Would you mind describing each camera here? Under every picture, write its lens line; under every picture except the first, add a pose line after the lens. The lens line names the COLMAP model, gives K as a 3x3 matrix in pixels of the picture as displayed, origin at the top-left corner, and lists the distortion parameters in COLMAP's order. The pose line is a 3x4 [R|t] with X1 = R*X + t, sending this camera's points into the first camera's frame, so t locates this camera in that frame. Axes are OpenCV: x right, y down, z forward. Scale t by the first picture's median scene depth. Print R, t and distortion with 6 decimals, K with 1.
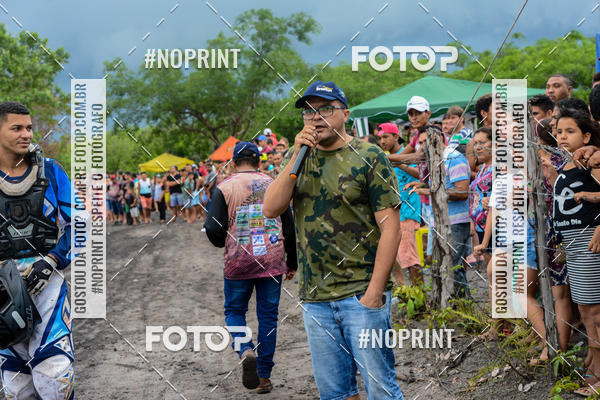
lens RADIAL K [[1136.8, 0, 300.0], [0, 1136.8, 200.0], [0, 0, 1]] dist [-0.049581, -0.244130]
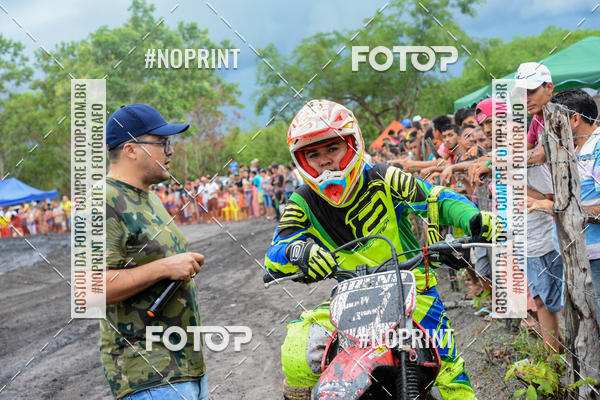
lens RADIAL K [[1135.9, 0, 300.8], [0, 1135.9, 226.9], [0, 0, 1]] dist [-0.000639, -0.049728]
pose [[0.986697, -0.030881, -0.159610, 0.019670], [0.036835, 0.998727, 0.034475, -0.006069], [0.158342, -0.039895, 0.986578, 0.099635]]
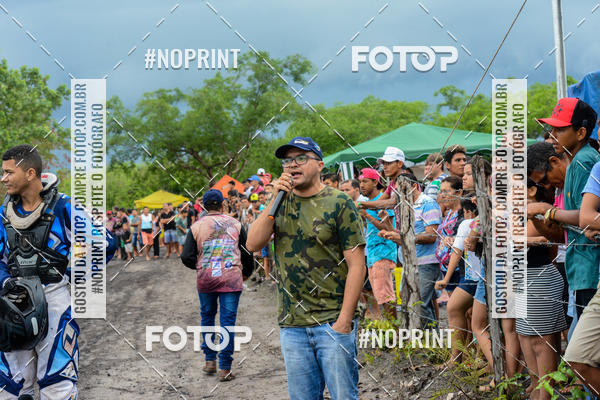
lens RADIAL K [[1139.2, 0, 279.6], [0, 1139.2, 189.9], [0, 0, 1]] dist [-0.018997, -0.110275]
pose [[0.999700, 0.020186, -0.013882, 0.003147], [-0.020763, 0.998868, -0.042803, -0.000100], [0.013003, 0.043078, 0.998987, -0.025667]]
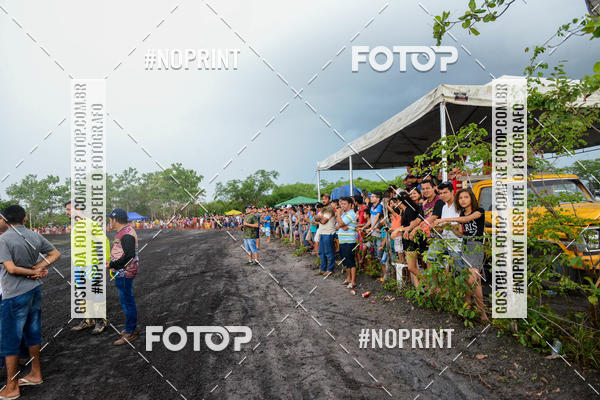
lens RADIAL K [[1136.8, 0, 300.0], [0, 1136.8, 200.0], [0, 0, 1]] dist [-0.049581, -0.244130]
pose [[0.998397, 0.035676, -0.043932, 0.391602], [-0.037619, 0.998313, -0.044221, 0.124906], [0.042280, 0.045803, 0.998055, -4.081724]]
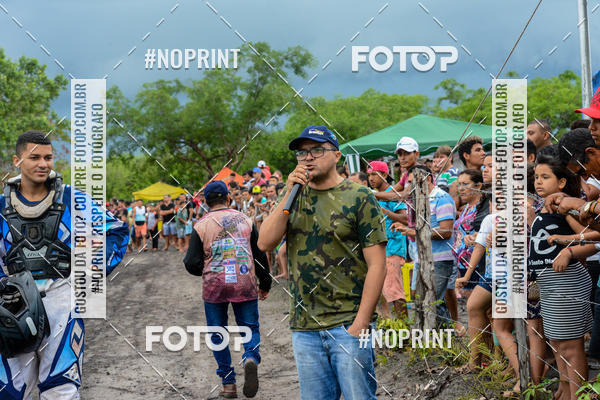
lens RADIAL K [[1136.8, 0, 300.0], [0, 1136.8, 200.0], [0, 0, 1]] dist [-0.049581, -0.244130]
pose [[0.999613, 0.027113, 0.006212, 0.000309], [-0.026929, 0.999244, -0.028024, -0.000520], [-0.006967, 0.027845, 0.999588, -0.011451]]
